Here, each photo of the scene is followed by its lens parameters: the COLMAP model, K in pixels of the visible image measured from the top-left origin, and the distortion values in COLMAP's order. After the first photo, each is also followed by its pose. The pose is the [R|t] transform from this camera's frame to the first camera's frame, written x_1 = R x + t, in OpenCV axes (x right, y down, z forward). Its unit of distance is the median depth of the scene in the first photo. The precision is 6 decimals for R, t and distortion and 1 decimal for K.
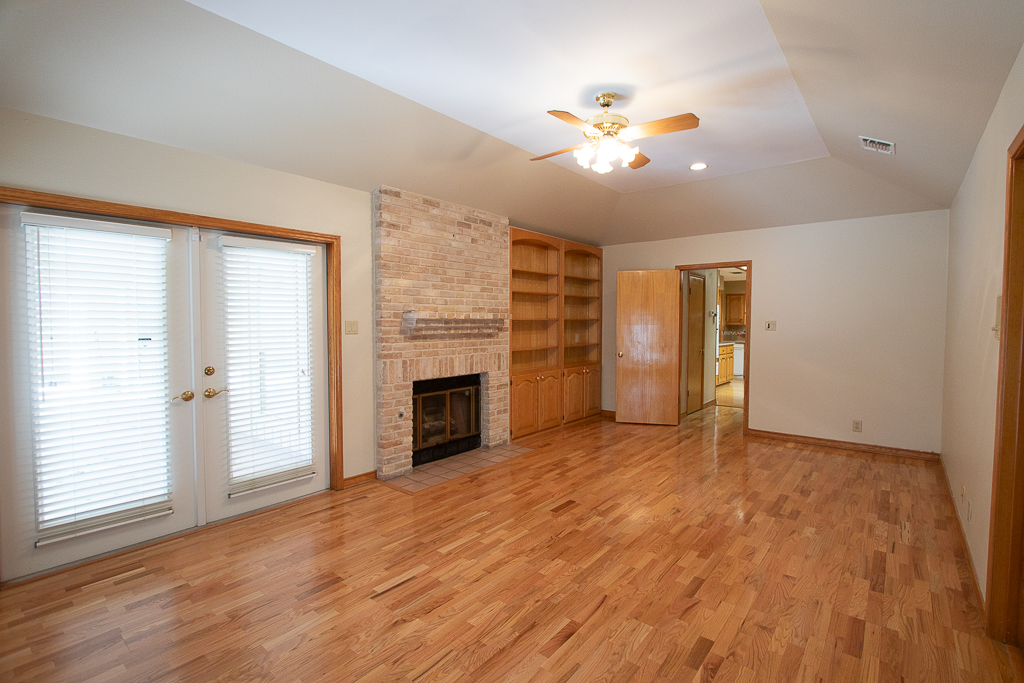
lens RADIAL K [[478.7, 0, 523.6], [0, 478.7, 335.4], [0, 0, 1]] dist [-0.017173, 0.000268]
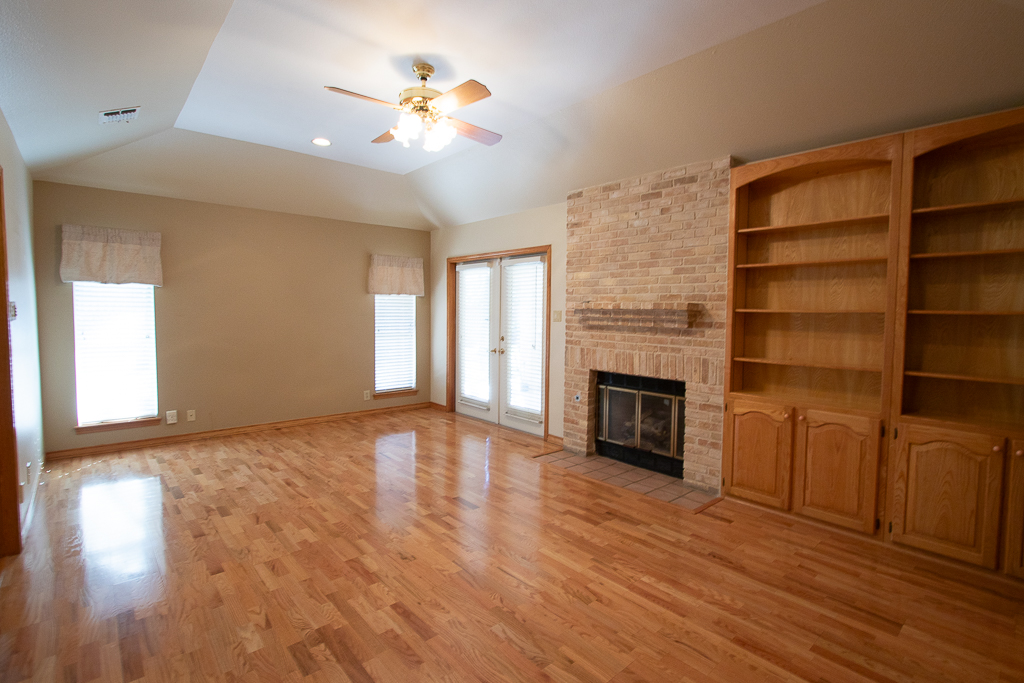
lens RADIAL K [[478.7, 0, 523.6], [0, 478.7, 335.4], [0, 0, 1]] dist [-0.017173, 0.000268]
pose [[-0.153718, 0.049748, -0.986862, 0.785924], [-0.042229, 0.997489, 0.056862, -0.029638], [0.987212, 0.050415, -0.151231, 0.980754]]
